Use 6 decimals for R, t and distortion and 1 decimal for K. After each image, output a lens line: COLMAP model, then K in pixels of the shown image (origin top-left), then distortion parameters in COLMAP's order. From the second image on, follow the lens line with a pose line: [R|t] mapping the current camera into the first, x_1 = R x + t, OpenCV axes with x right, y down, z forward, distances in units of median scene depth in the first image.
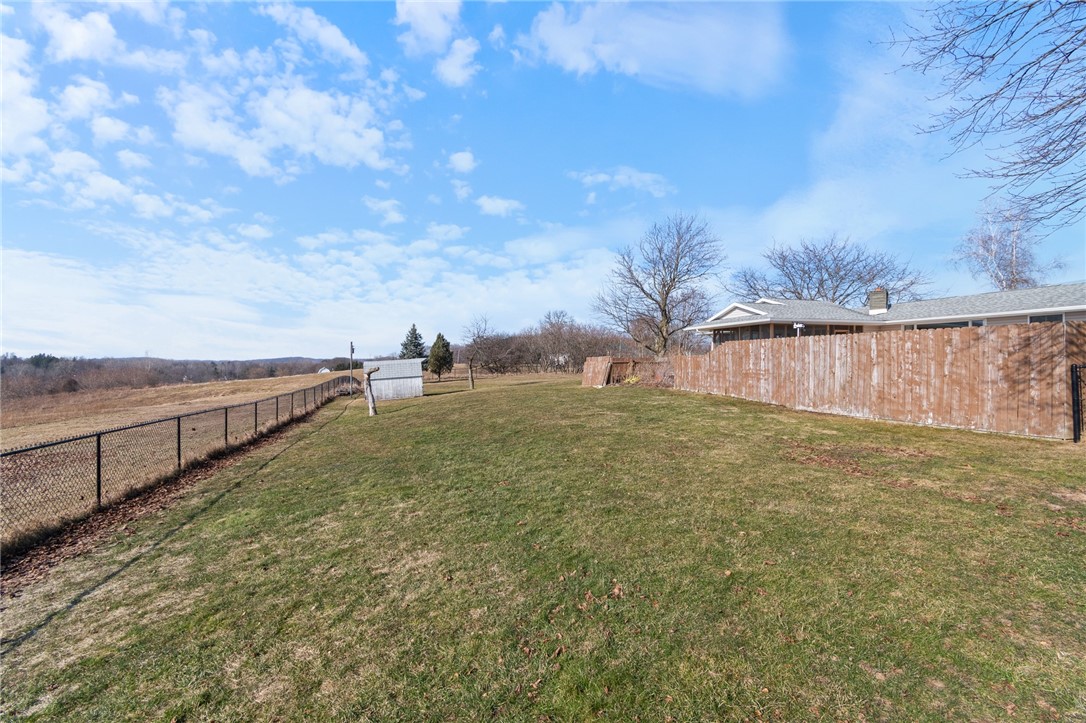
lens RADIAL K [[474.2, 0, 538.3], [0, 474.2, 360.4], [0, 0, 1]] dist [0.000168, 0.000354]
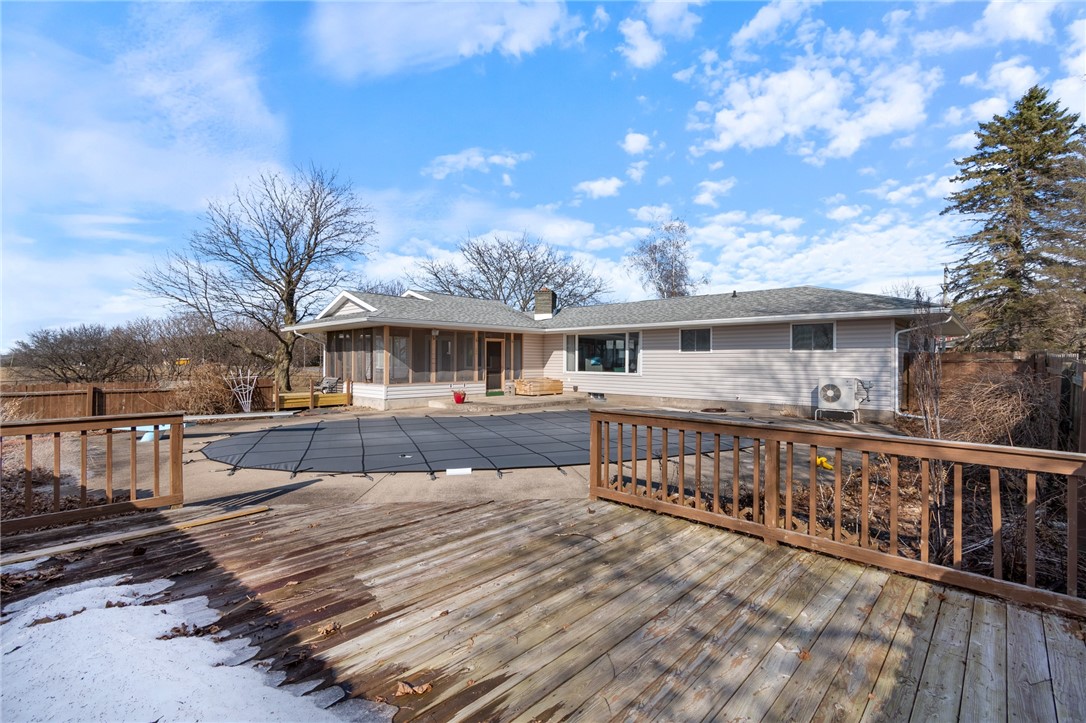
lens RADIAL K [[474.2, 0, 543.4], [0, 474.2, 362.0], [0, 0, 1]] dist [0.000168, 0.000354]
pose [[0.874644, 0.006121, 0.484727, 0.342926], [-0.008107, 0.999965, 0.002000, -0.029822], [-0.484698, -0.005678, 0.874663, 0.317588]]
